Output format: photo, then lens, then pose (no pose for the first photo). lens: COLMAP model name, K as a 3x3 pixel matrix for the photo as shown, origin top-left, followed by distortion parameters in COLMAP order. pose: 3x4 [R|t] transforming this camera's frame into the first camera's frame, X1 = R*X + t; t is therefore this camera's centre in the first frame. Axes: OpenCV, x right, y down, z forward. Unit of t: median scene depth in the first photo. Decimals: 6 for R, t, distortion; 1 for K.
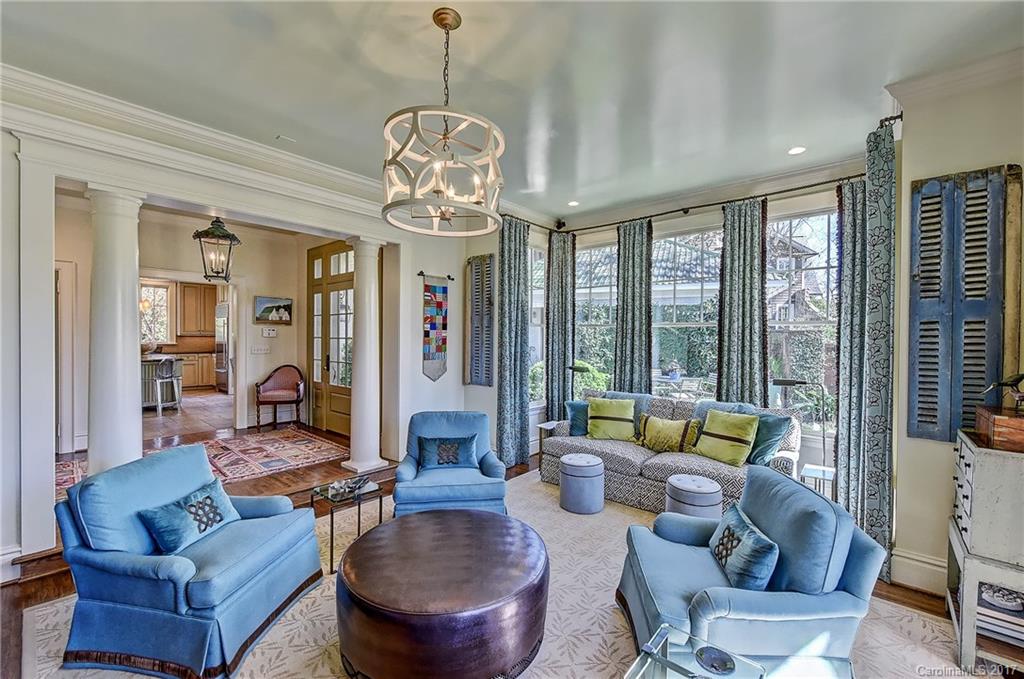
lens RADIAL K [[422.1, 0, 512.0], [0, 422.1, 339.5], [0, 0, 1]] dist [0.000928, 0.000212]
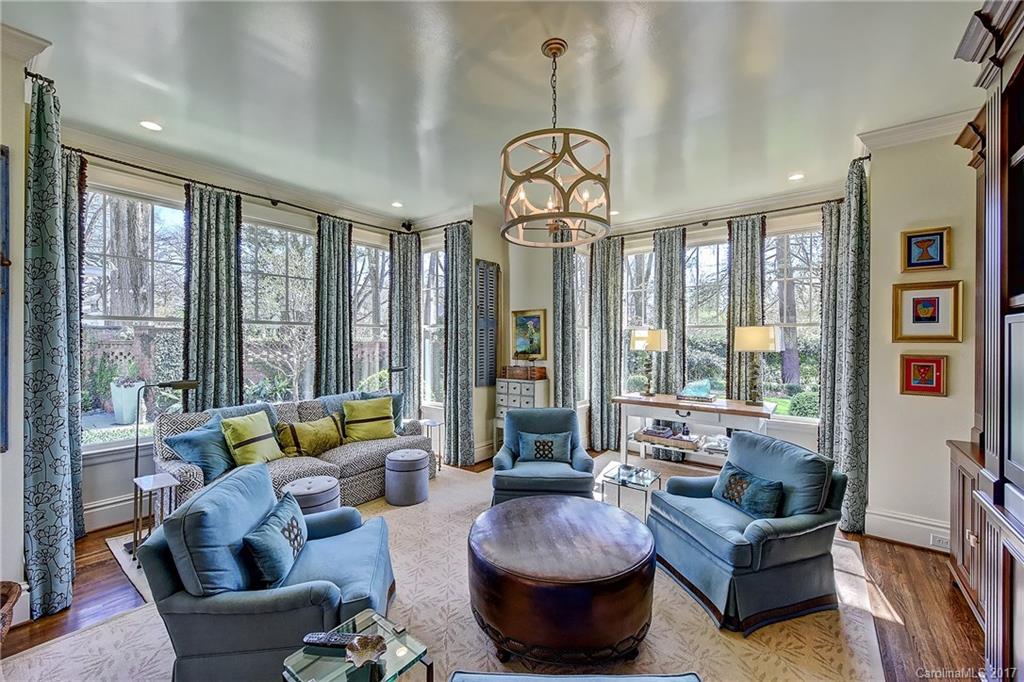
lens RADIAL K [[408.4, 0, 512.0], [0, 408.4, 341.0], [0, 0, 1]] dist [0.001482, 0.000055]
pose [[-0.074204, -0.013411, 0.997153, -0.600096], [0.007145, 0.999877, 0.013979, -0.005612], [-0.997217, 0.008162, -0.074099, 0.601647]]
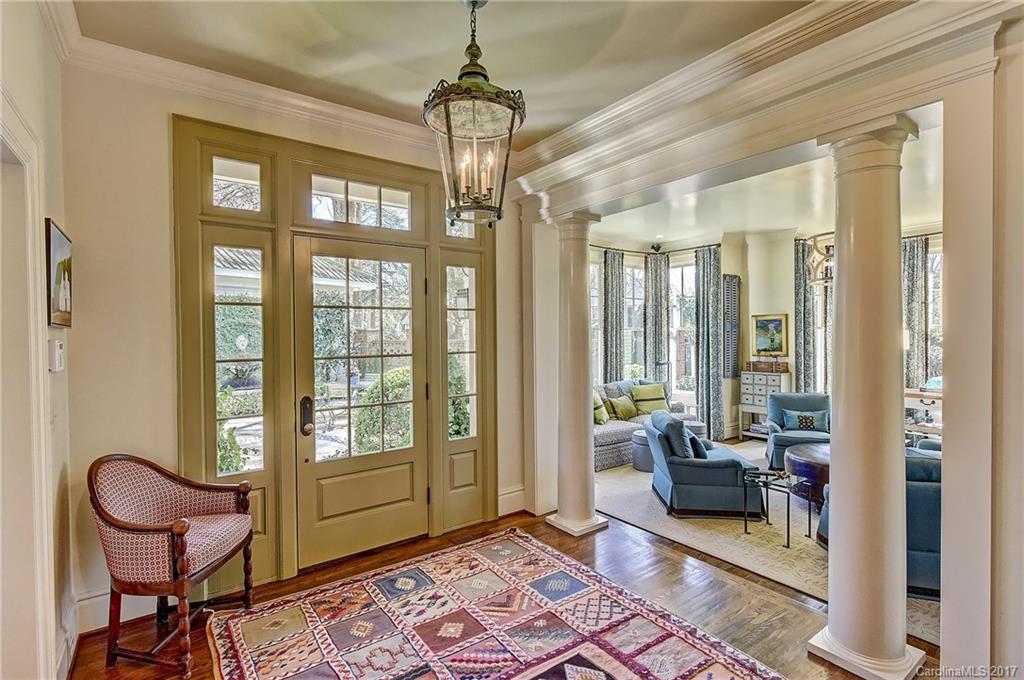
lens RADIAL K [[474.3, 0, 512.0], [0, 474.3, 340.0], [0, 0, 1]] dist [-0.010371, -0.000684]
pose [[0.229203, -0.022427, 0.973120, -1.234958], [0.019406, 0.999641, 0.018467, -0.039062], [-0.973185, 0.014652, 0.229556, 0.968636]]
